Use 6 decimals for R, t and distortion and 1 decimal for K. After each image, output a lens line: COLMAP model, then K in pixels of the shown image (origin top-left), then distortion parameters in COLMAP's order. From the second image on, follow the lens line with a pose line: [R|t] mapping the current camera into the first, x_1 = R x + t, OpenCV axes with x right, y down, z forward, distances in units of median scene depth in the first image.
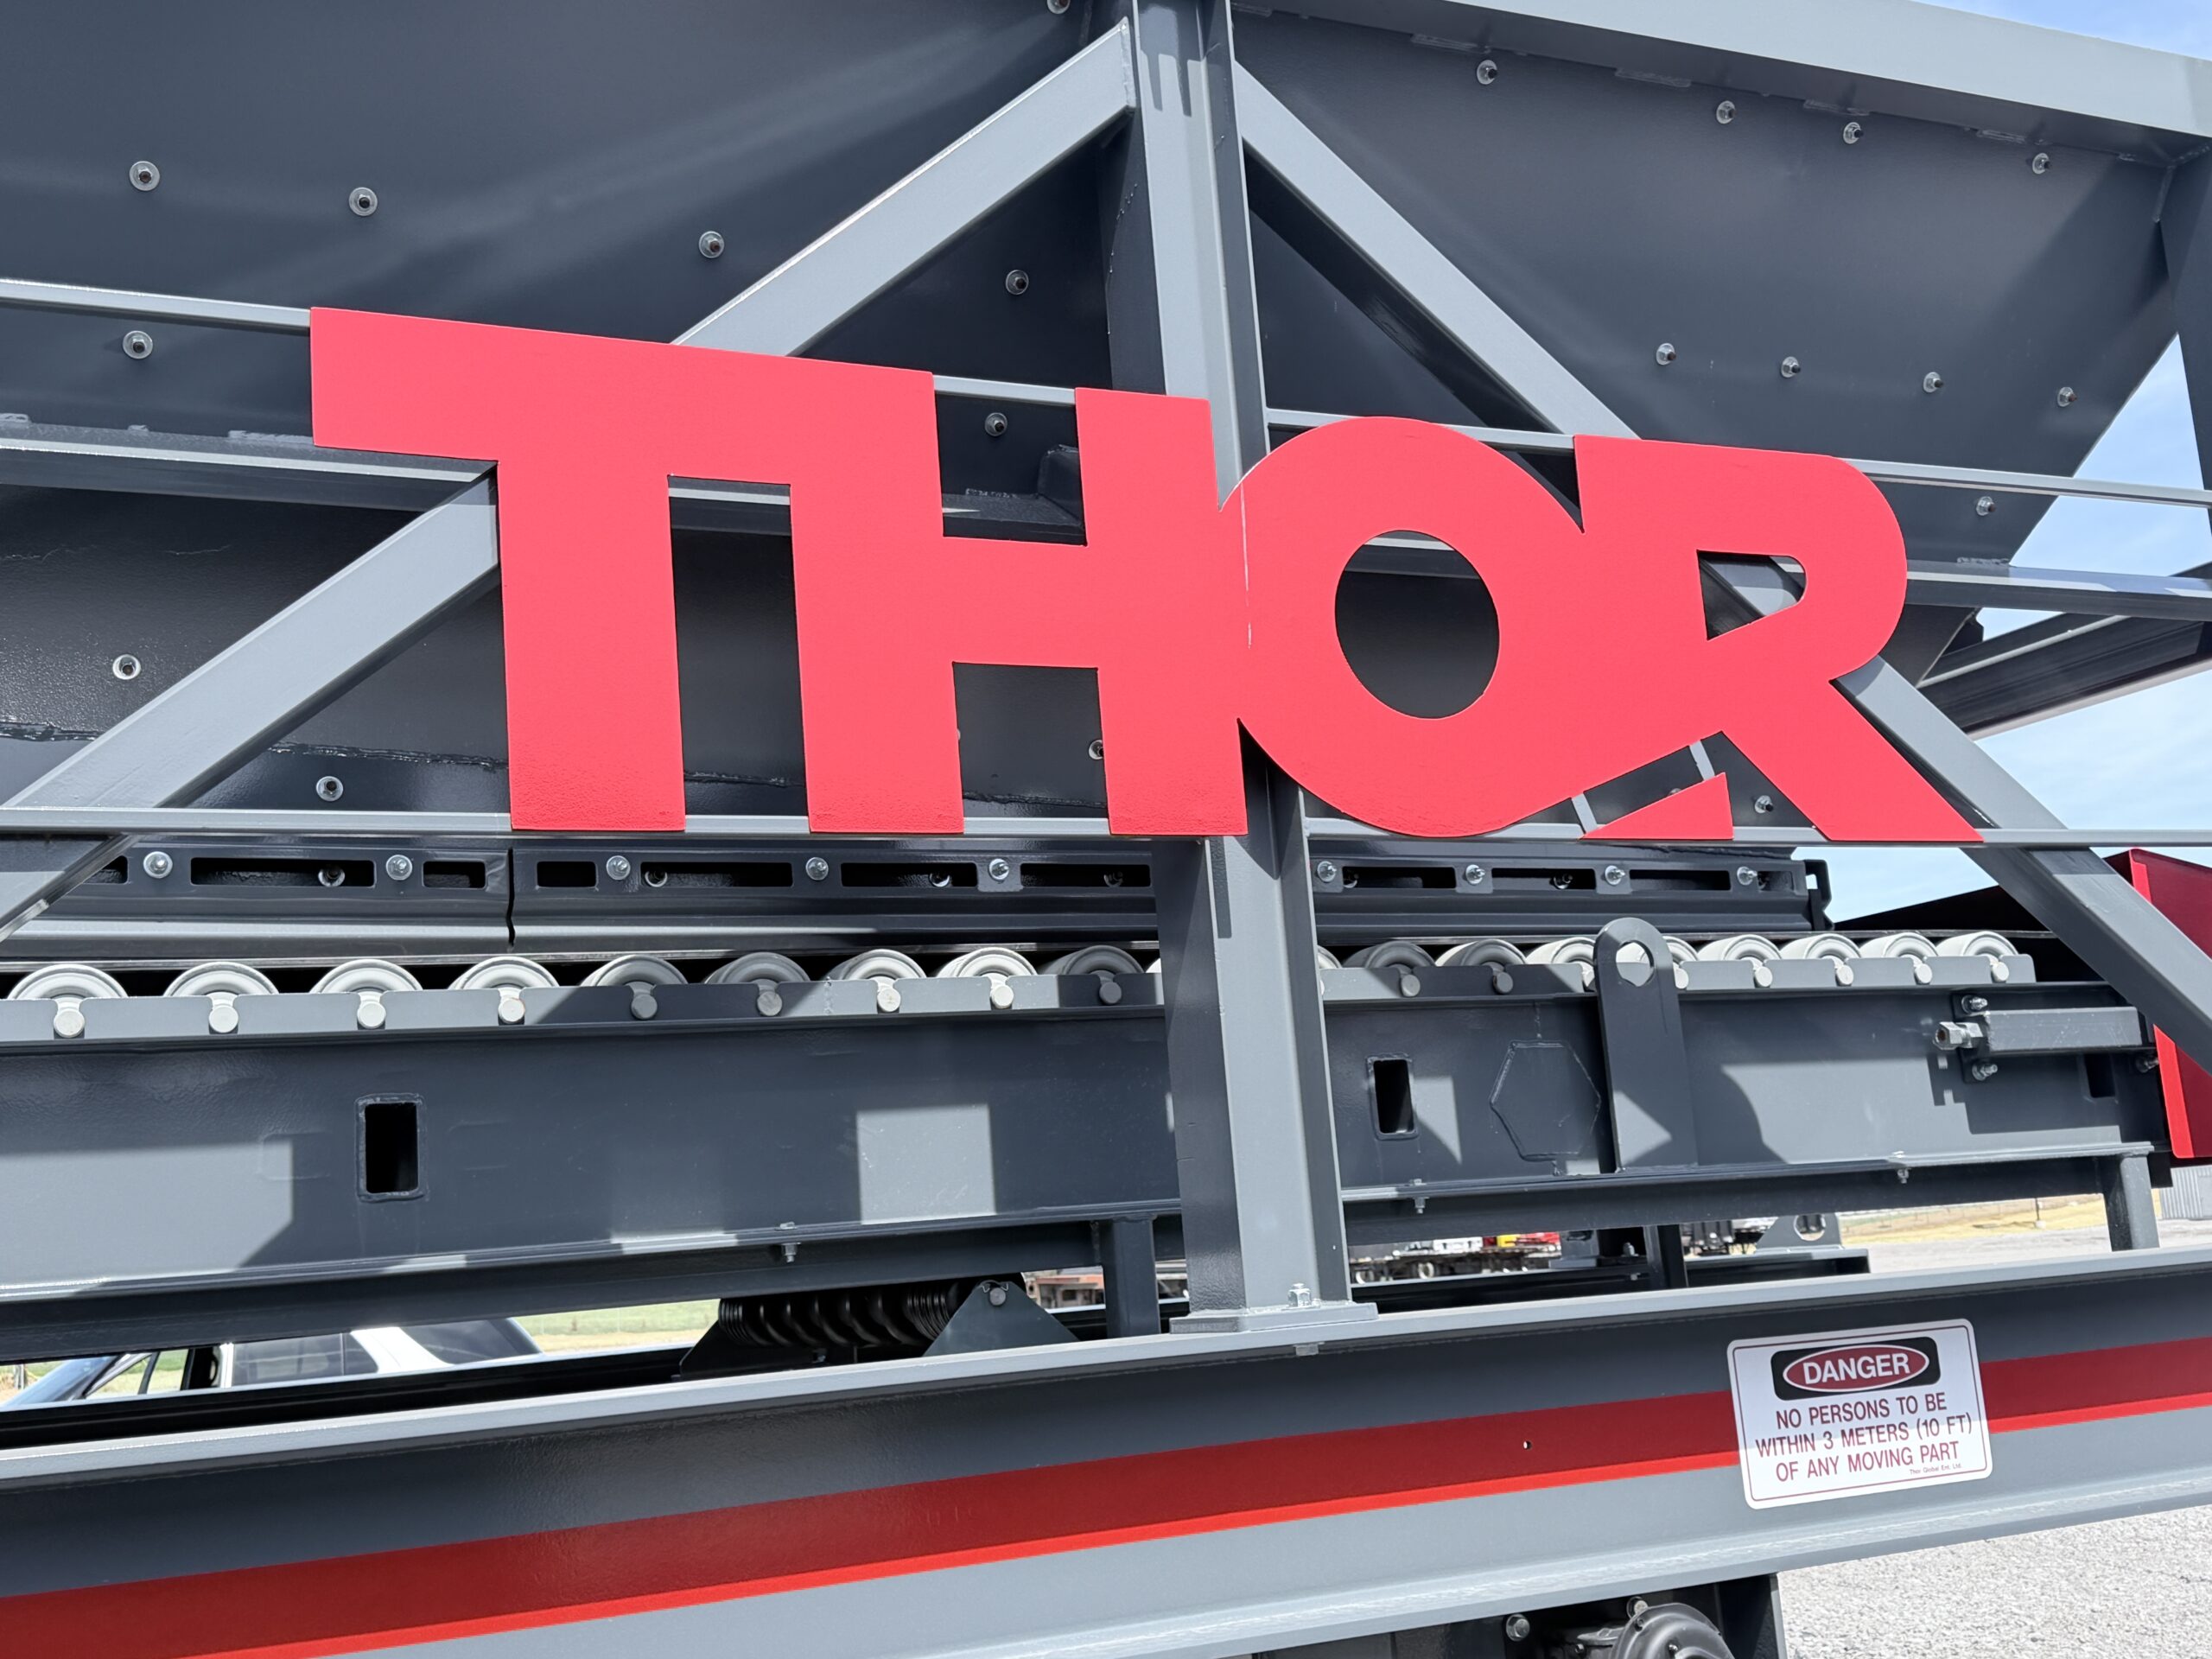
lens RADIAL K [[2376.7, 0, 1100.9], [0, 2376.7, 813.0], [0, 0, 1]] dist [0.099292, 0.000000]
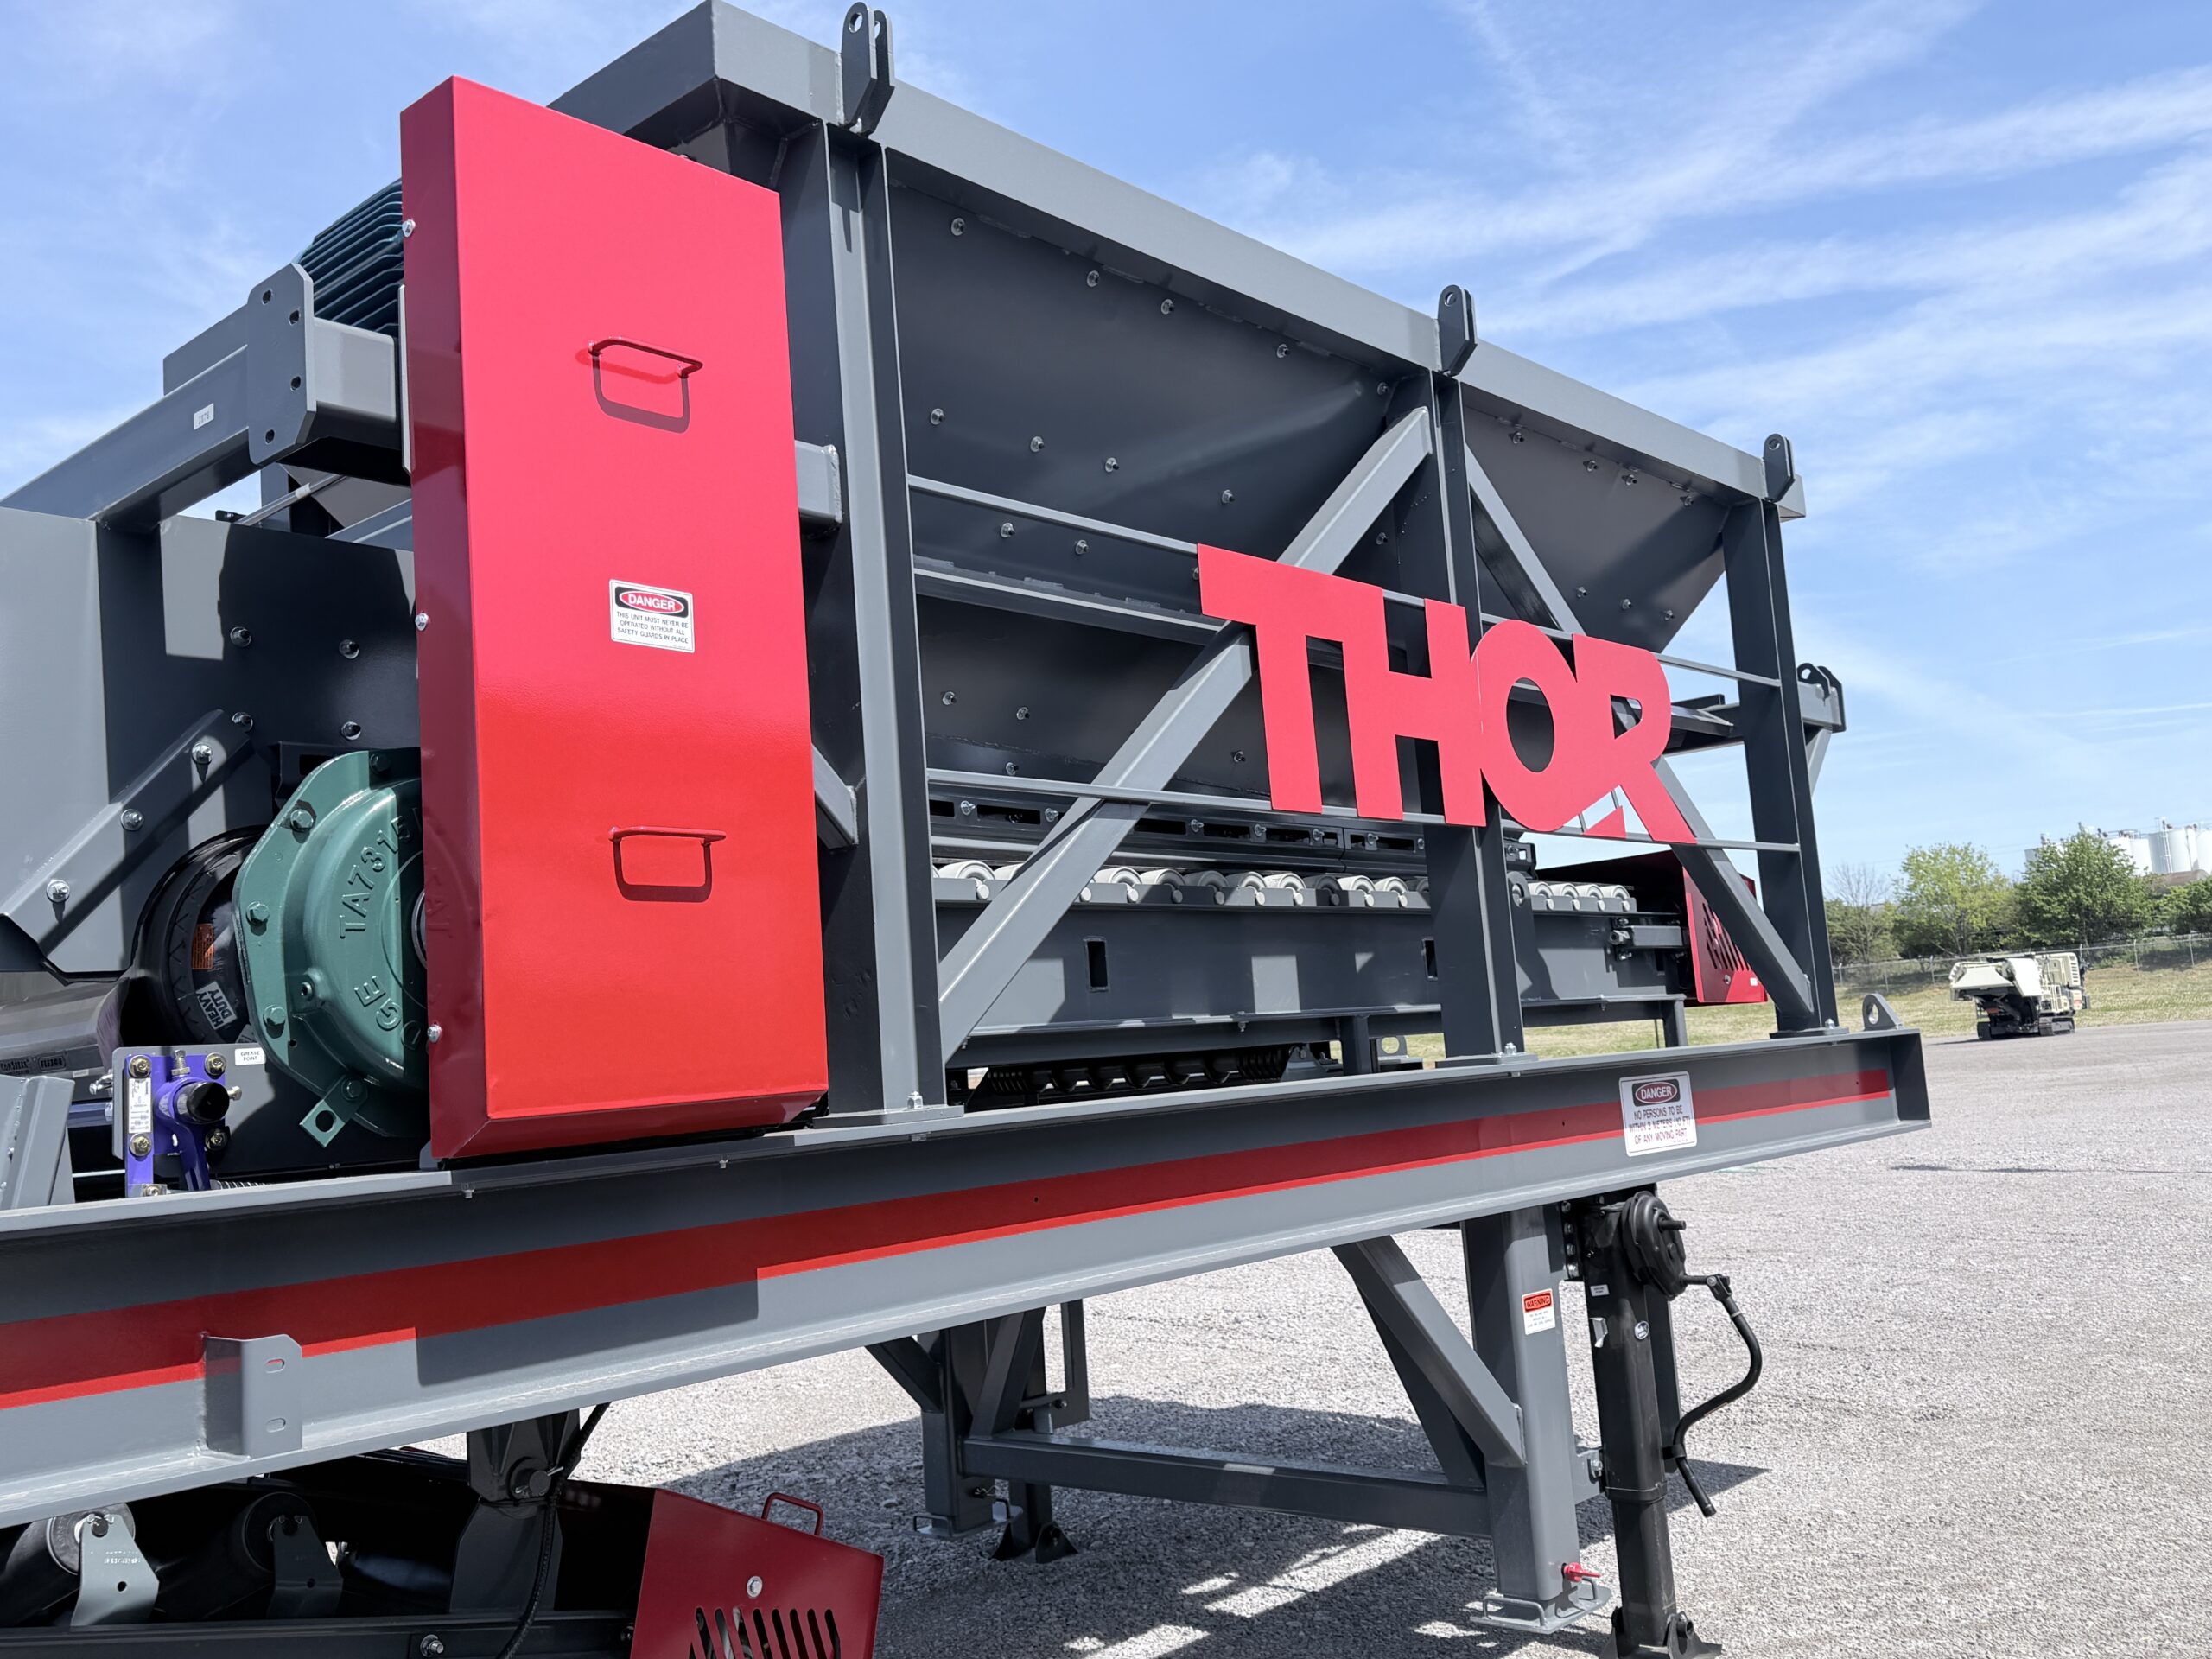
lens RADIAL K [[1965.1, 0, 1115.6], [0, 1965.1, 820.3], [0, 0, 1]] dist [0.131836, -0.008837]
pose [[0.915257, 0.060385, 0.398319, -0.813301], [-0.075129, 0.996942, 0.021497, -0.008339], [-0.395803, -0.049601, 0.916995, -0.385792]]
